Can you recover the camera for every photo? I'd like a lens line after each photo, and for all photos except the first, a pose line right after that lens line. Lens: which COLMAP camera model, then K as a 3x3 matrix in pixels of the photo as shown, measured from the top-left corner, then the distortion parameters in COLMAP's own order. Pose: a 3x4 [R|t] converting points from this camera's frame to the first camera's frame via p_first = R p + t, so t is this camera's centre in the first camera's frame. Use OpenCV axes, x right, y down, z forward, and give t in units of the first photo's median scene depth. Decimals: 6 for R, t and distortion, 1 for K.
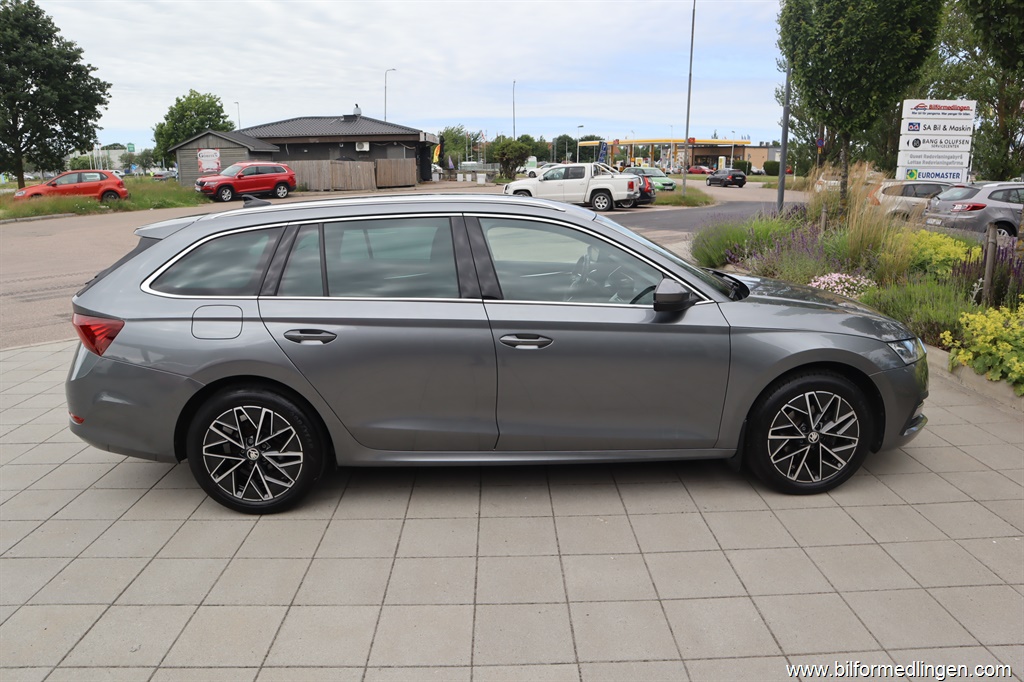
lens RADIAL K [[711.1, 0, 512.0], [0, 711.1, 341.0], [0, 0, 1]] dist [-0.123275, 0.077136]
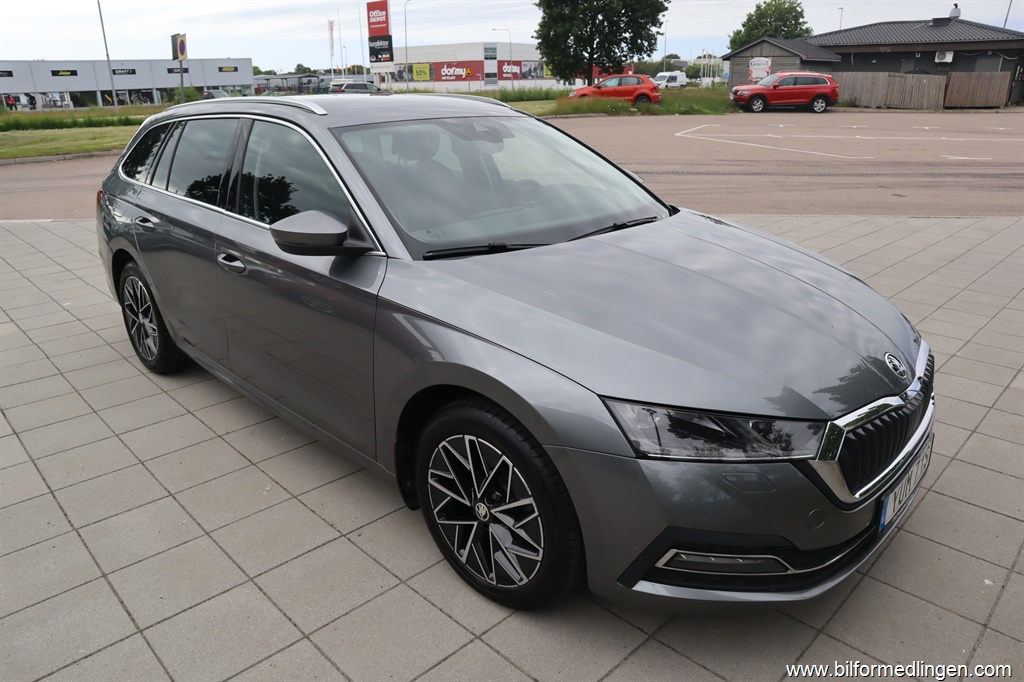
lens RADIAL K [[711.1, 0, 512.0], [0, 711.1, 341.0], [0, 0, 1]] dist [-0.123275, 0.077136]
pose [[0.687631, 0.253214, -0.680475, 0.089399], [-0.171284, 0.967337, 0.186873, -0.013044], [0.705568, -0.011946, 0.708542, 0.063878]]
